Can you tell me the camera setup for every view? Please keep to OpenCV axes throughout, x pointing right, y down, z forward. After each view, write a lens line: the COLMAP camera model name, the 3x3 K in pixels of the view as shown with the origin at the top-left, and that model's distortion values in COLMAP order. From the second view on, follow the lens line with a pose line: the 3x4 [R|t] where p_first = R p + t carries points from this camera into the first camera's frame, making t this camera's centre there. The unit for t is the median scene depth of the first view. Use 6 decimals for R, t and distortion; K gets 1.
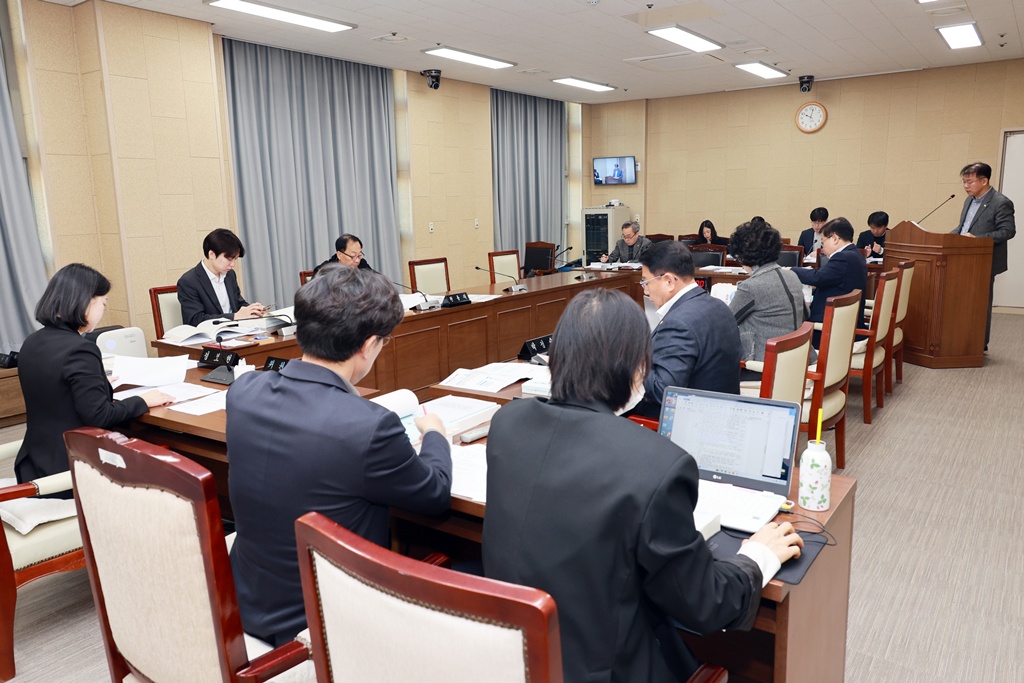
lens RADIAL K [[717.8, 0, 512.0], [0, 717.8, 341.5], [0, 0, 1]] dist [-0.003156, -0.001864]
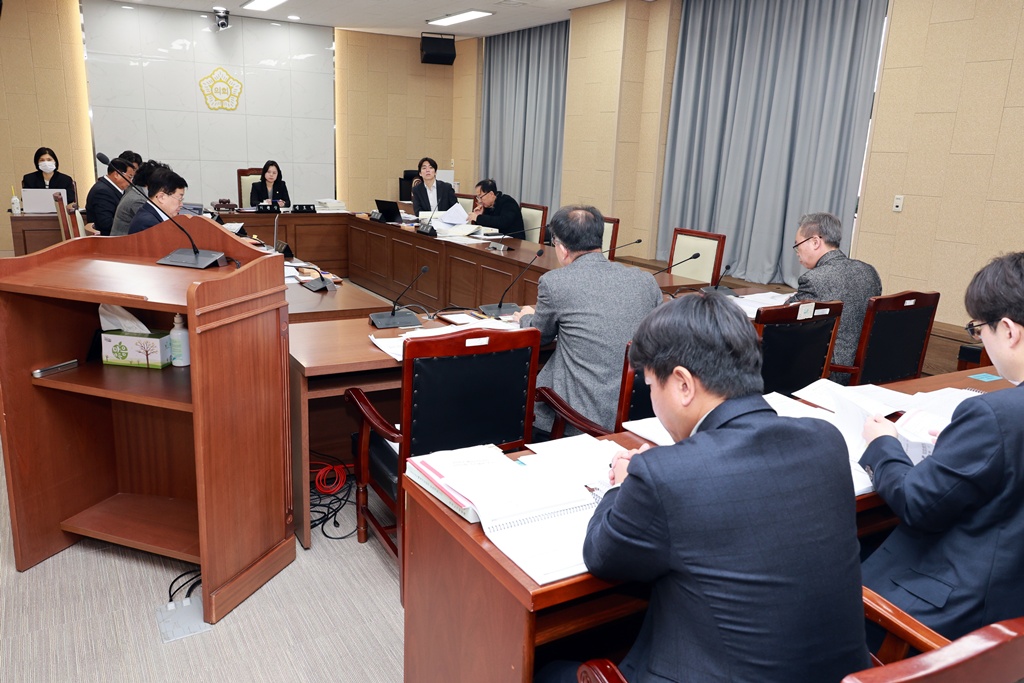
lens RADIAL K [[780.1, 0, 512.0], [0, 780.1, 341.5], [0, 0, 1]] dist [0.004054, 0.002126]
pose [[-0.381151, 0.233917, -0.894431, 0.963397], [-0.195396, 0.925225, 0.325236, -0.302958], [0.903629, 0.298732, -0.306944, 1.404382]]
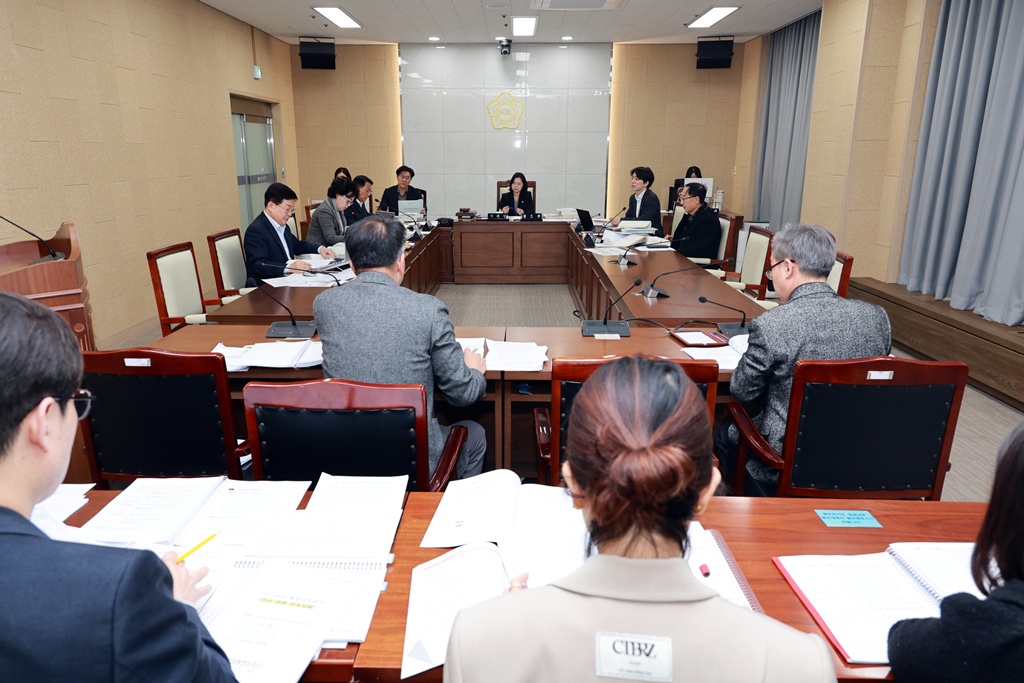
lens RADIAL K [[717.8, 0, 512.0], [0, 717.8, 341.5], [0, 0, 1]] dist [-0.003156, -0.001864]
pose [[-0.804912, 0.177692, -0.566165, 0.787958], [-0.084392, 0.910134, 0.405627, -0.319254], [0.587363, 0.374274, -0.717582, 1.523527]]
